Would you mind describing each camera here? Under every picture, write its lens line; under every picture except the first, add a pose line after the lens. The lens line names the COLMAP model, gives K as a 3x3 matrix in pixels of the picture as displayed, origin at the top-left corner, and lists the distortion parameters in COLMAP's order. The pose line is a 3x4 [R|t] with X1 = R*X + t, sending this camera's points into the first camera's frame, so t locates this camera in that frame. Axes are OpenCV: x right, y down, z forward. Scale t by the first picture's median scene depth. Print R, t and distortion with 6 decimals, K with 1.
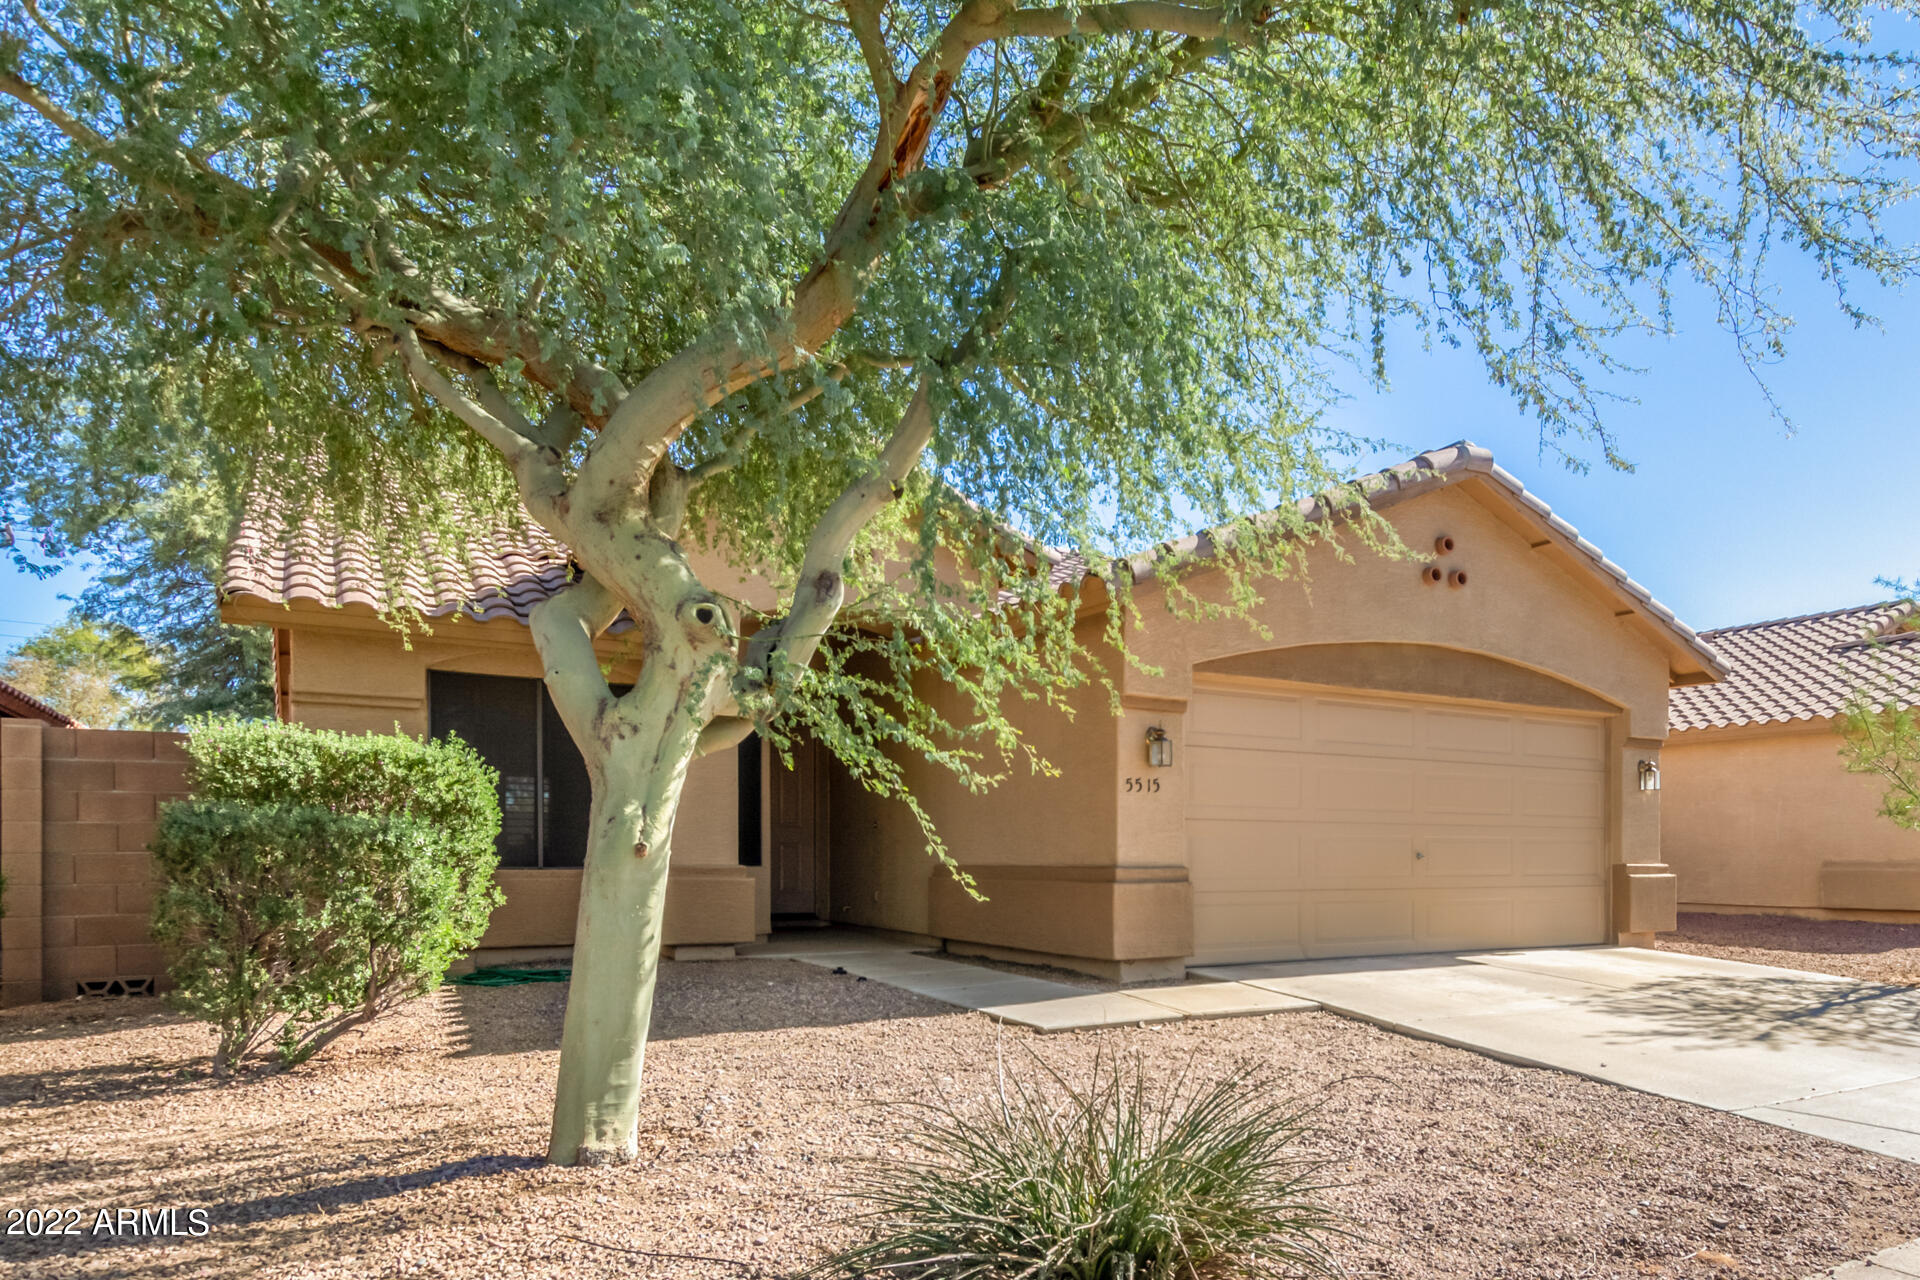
lens RADIAL K [[899.8, 0, 961.0], [0, 899.8, 709.4], [0, 0, 1]] dist [0.000789, -0.000164]
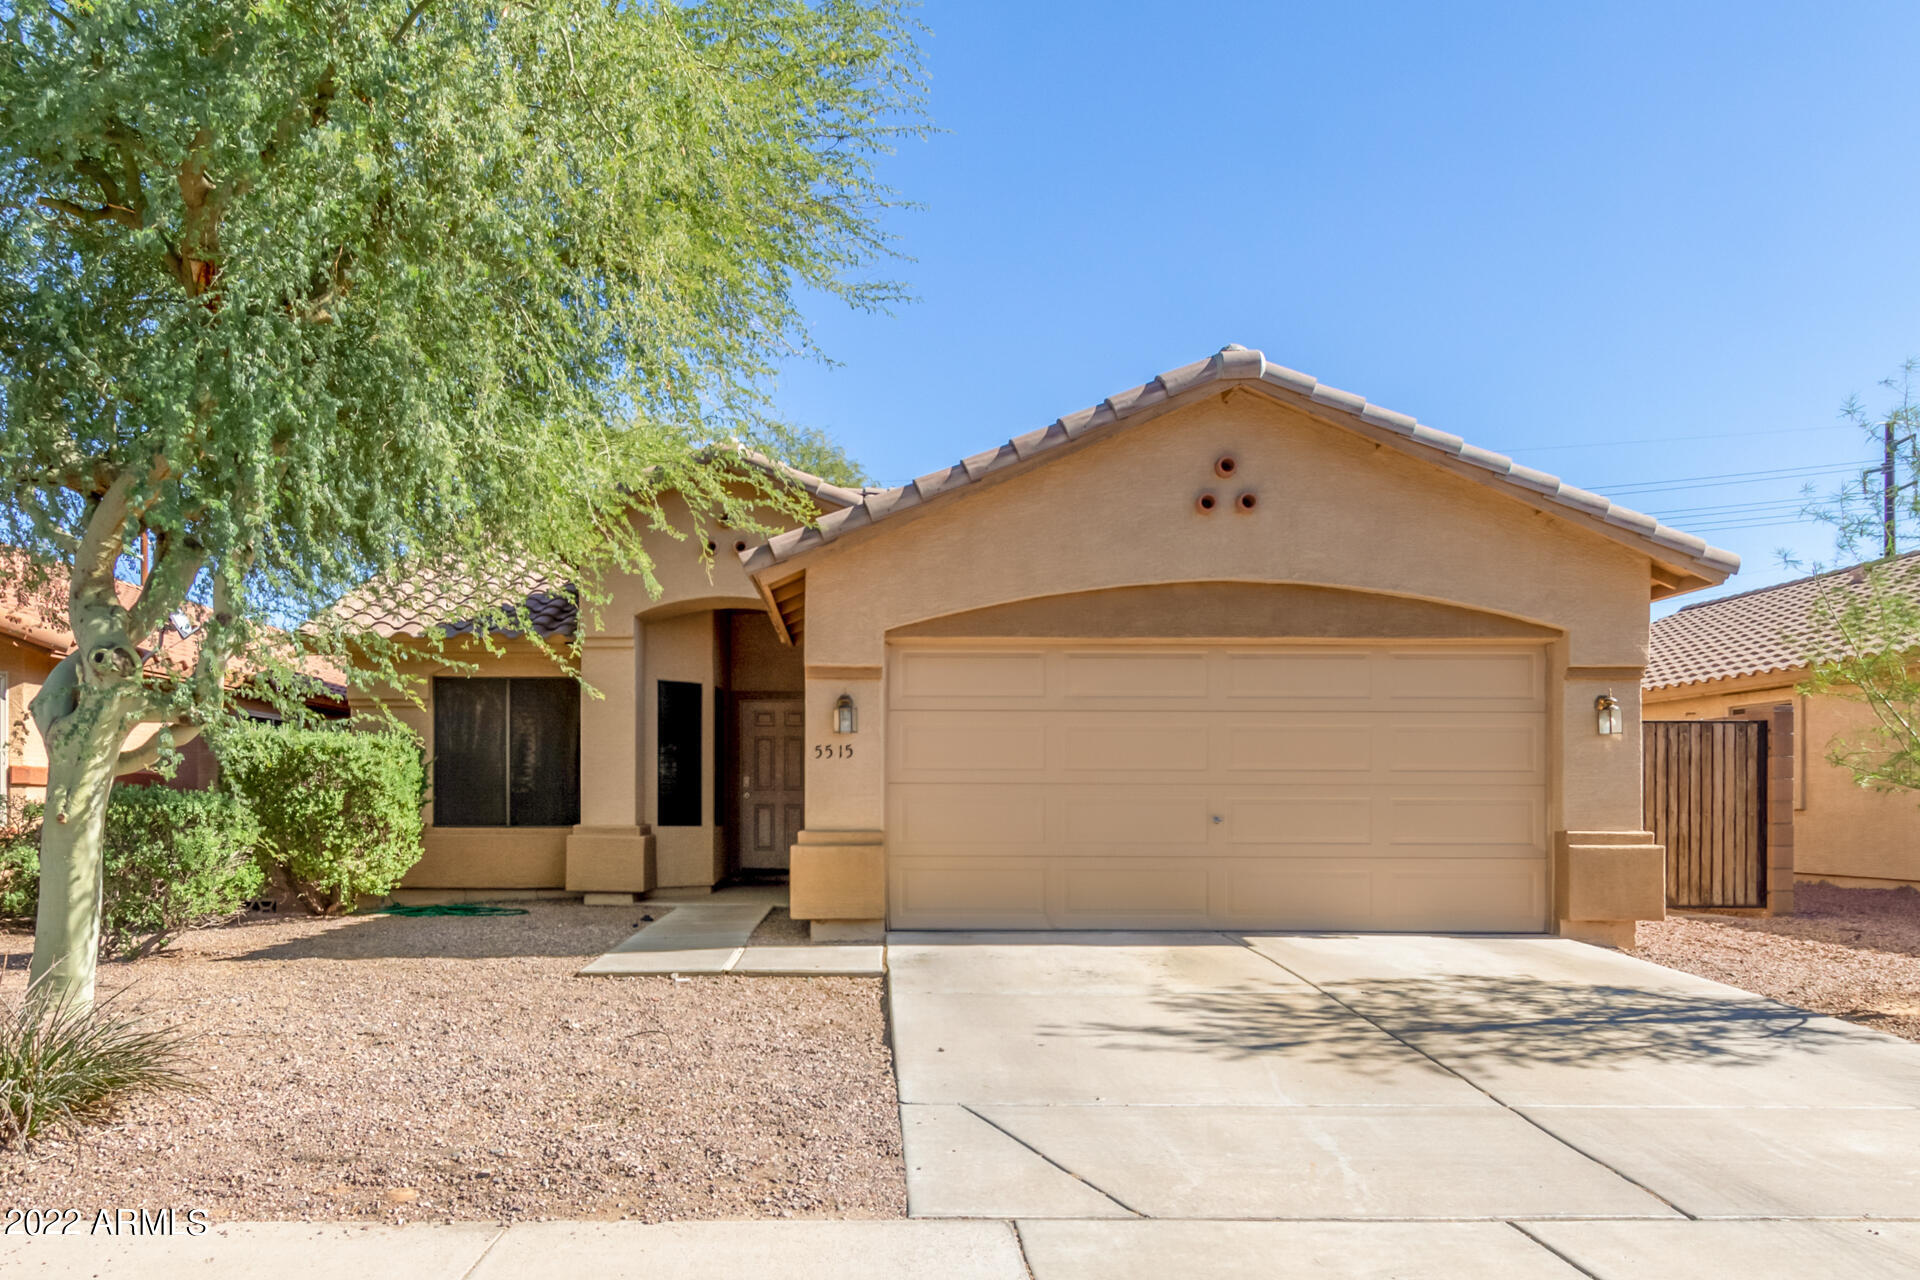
lens RADIAL K [[898.3, 0, 960.4], [0, 898.3, 654.0], [0, 0, 1]] dist [0.004330, 0.000263]
pose [[0.913439, -0.069828, -0.400941, 0.718964], [0.064254, 0.997559, -0.027349, 0.009011], [0.401872, -0.000780, 0.915696, 0.100774]]
